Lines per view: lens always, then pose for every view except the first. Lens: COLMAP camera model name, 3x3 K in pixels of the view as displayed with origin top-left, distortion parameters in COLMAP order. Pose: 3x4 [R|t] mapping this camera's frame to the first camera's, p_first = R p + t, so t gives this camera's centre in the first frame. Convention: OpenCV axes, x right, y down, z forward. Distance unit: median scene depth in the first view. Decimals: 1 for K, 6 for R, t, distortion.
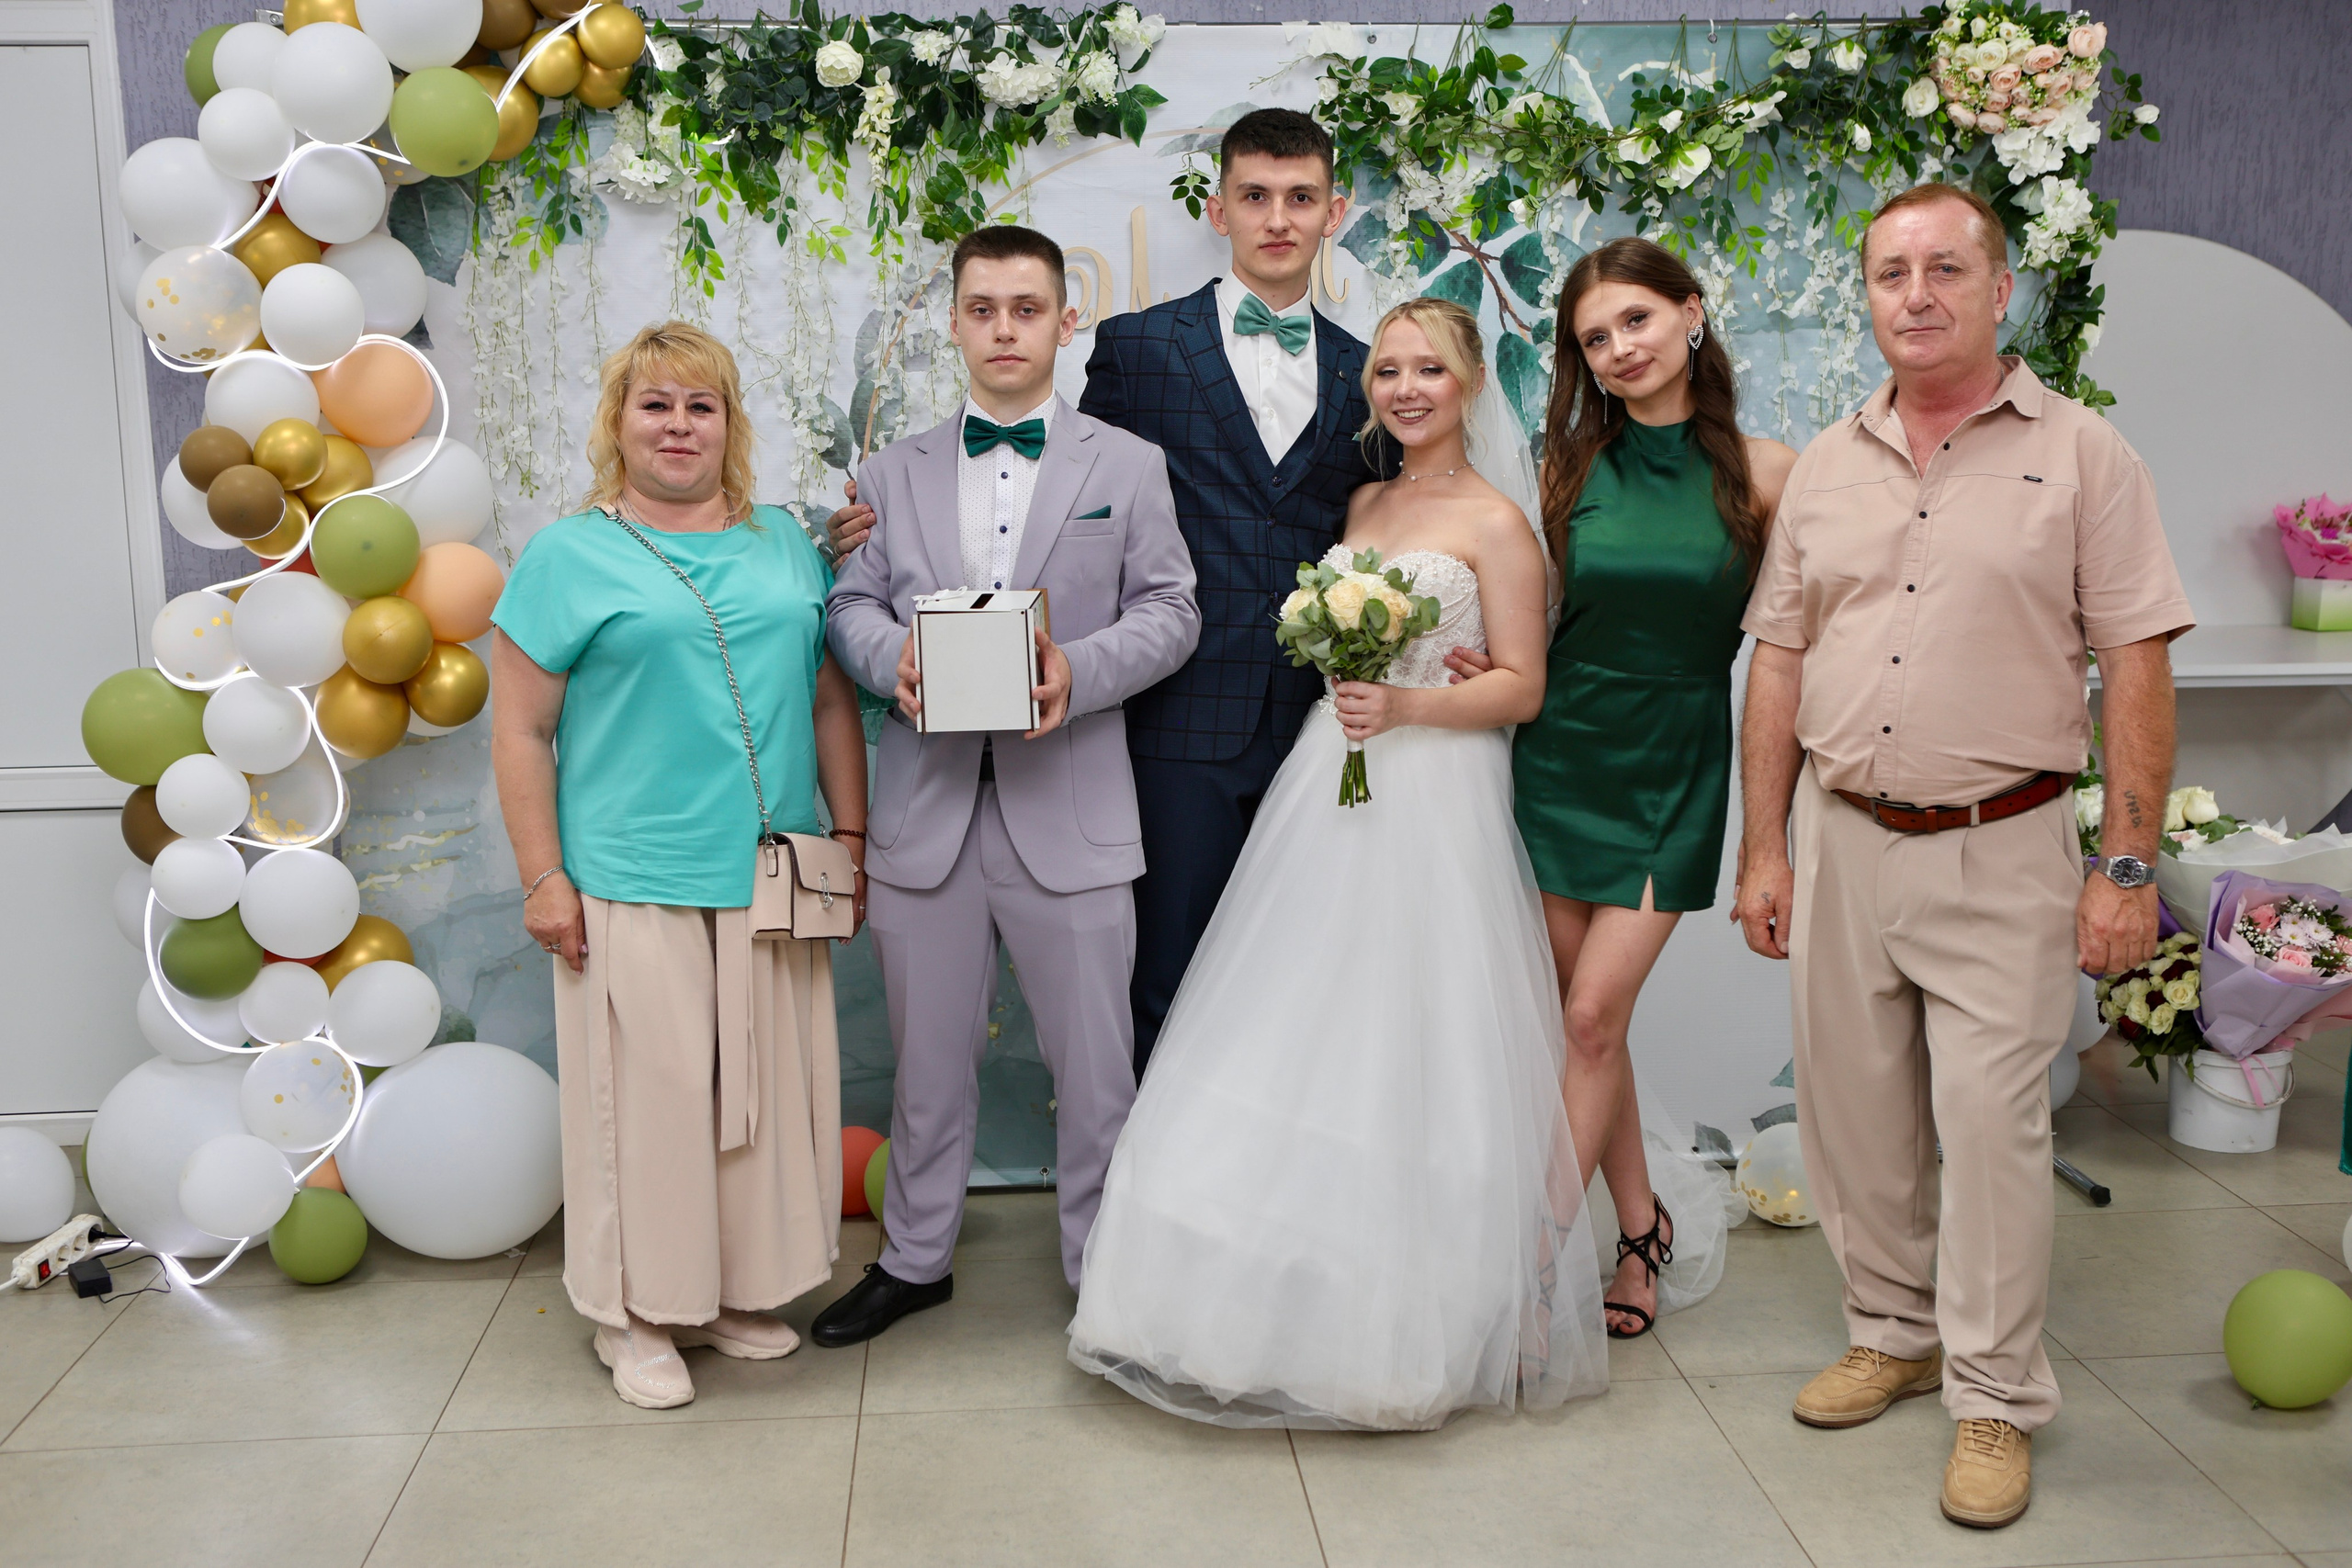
lens RADIAL K [[2460.4, 0, 1189.0], [0, 2460.4, 780.5], [0, 0, 1]] dist [-0.068764, 0.123102]
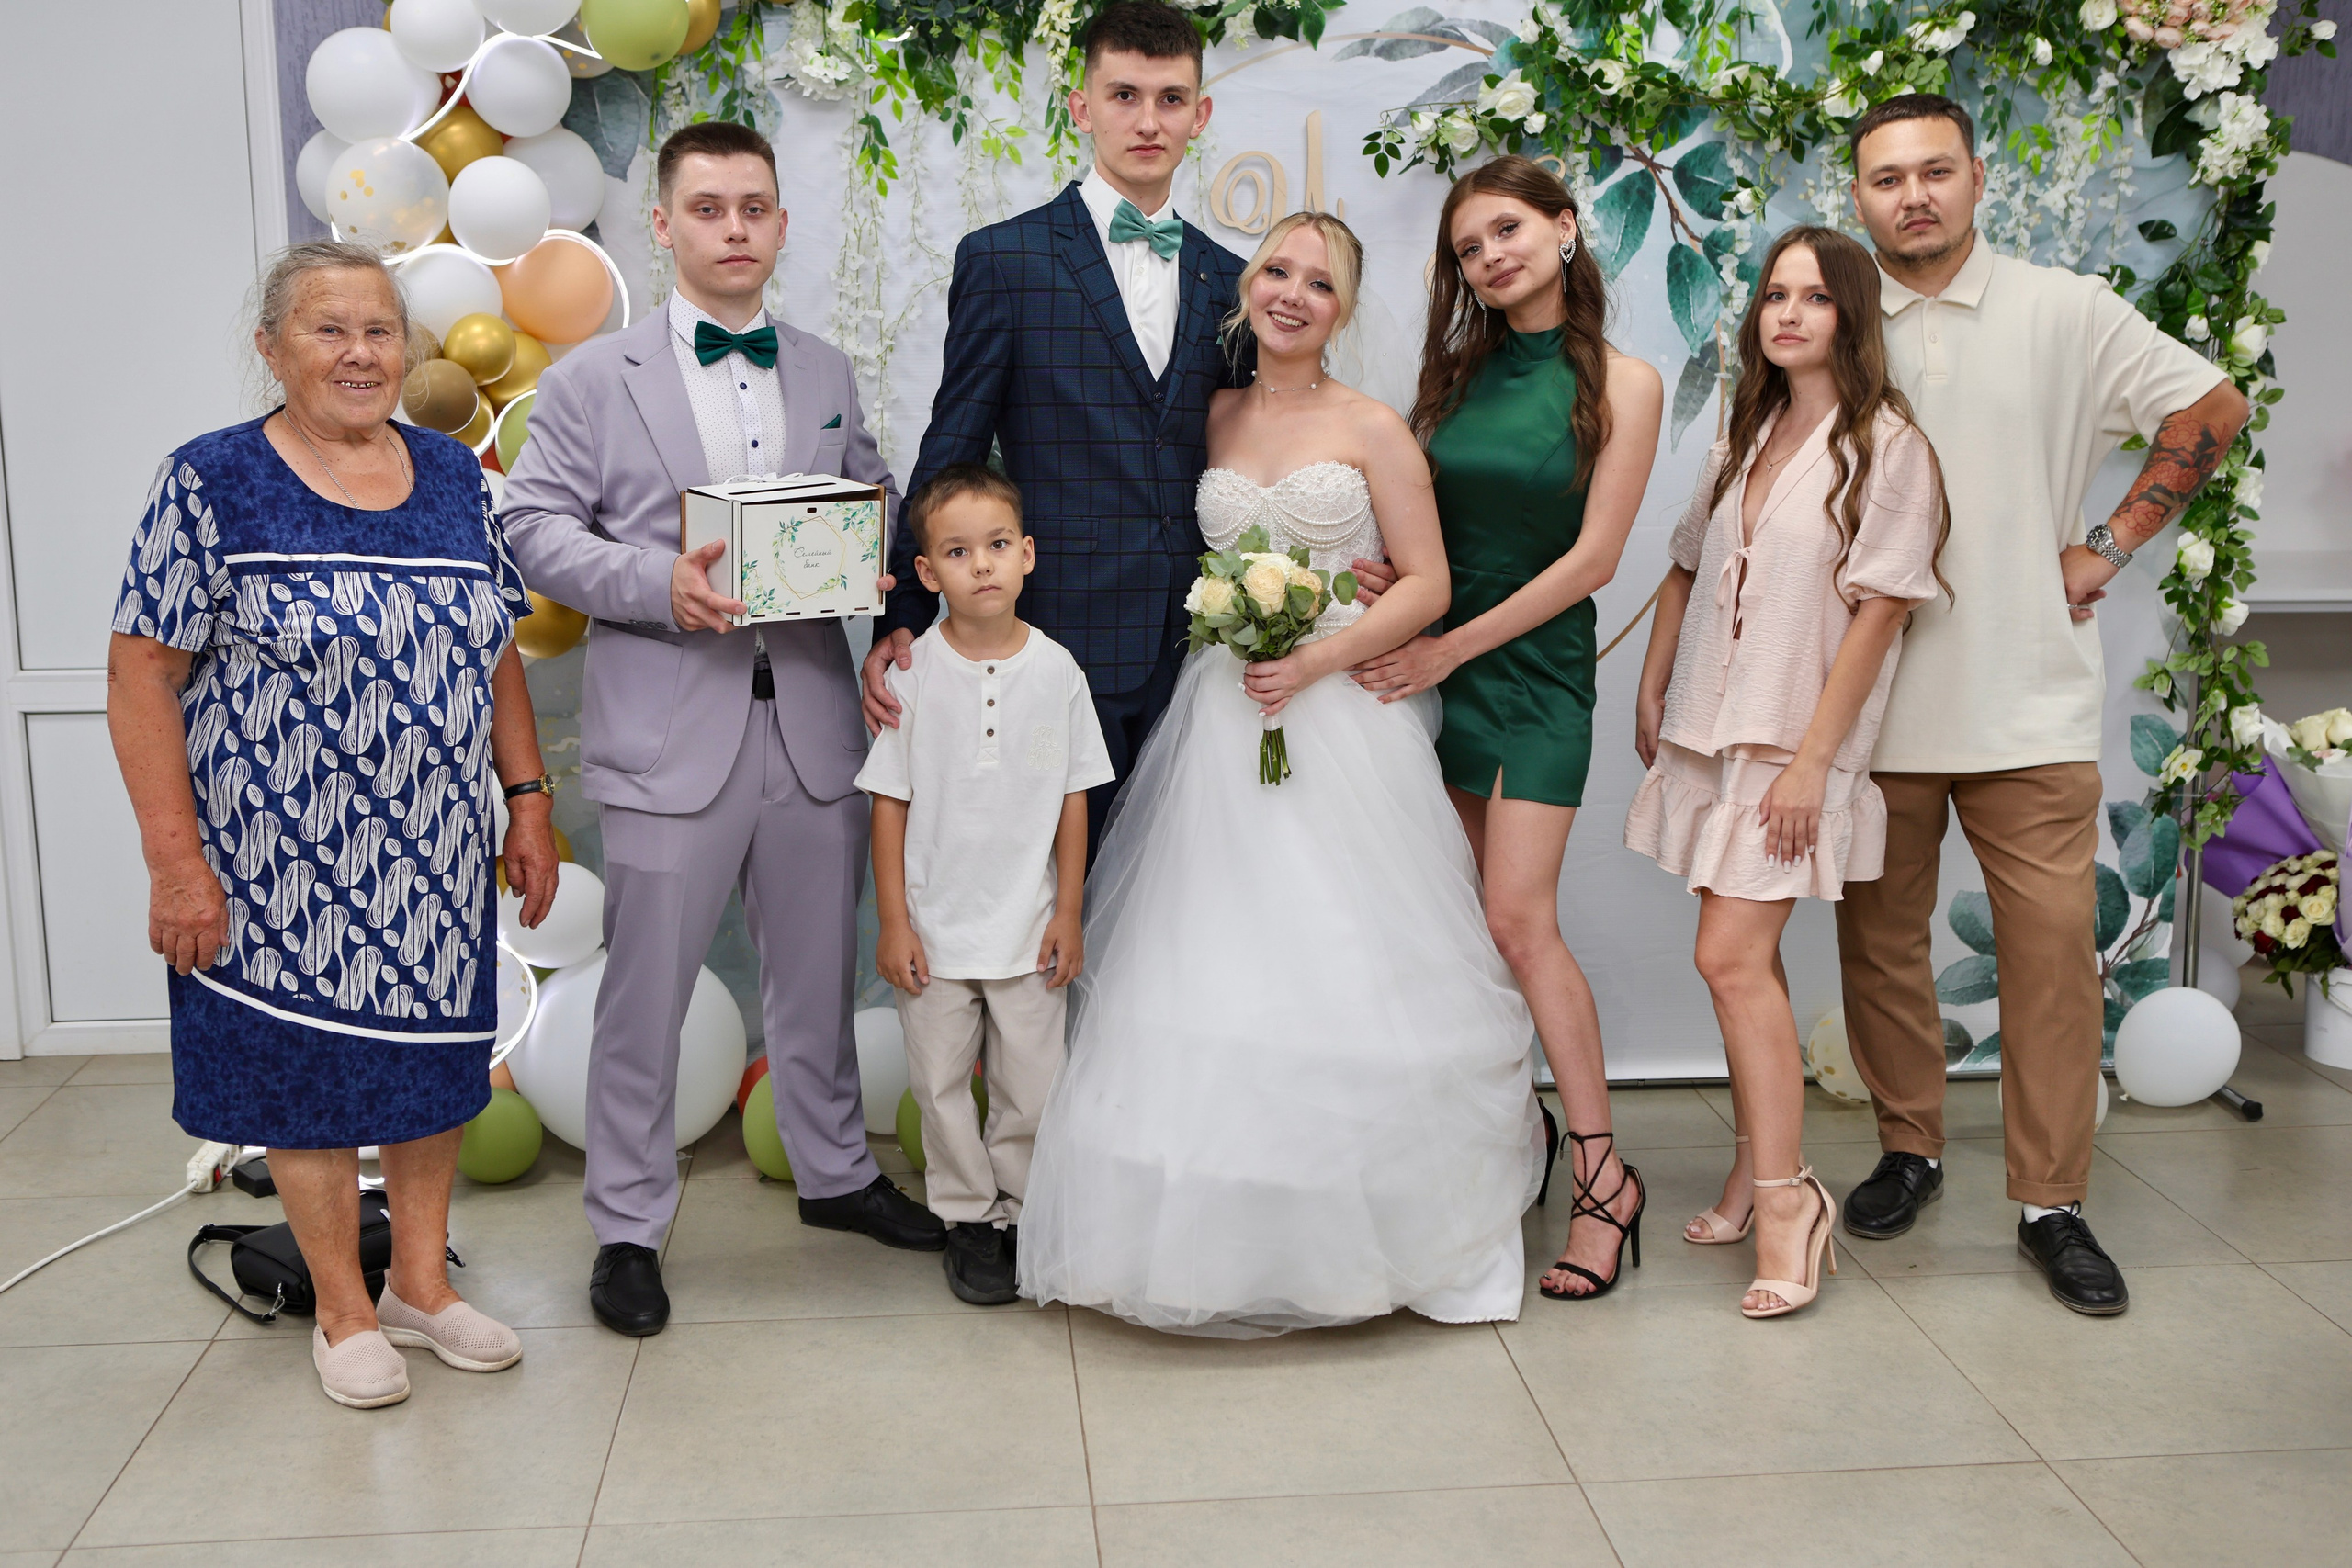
lens RADIAL K [[2575.5, 0, 1182.6], [0, 2575.5, 782.1], [0, 0, 1]] dist [-0.064075, 0.129887]
pose [[0.999835, 0.008875, 0.015866, -0.089360], [-0.009283, 0.999624, 0.025798, 0.011787], [-0.015631, -0.025941, 0.999541, -0.046509]]
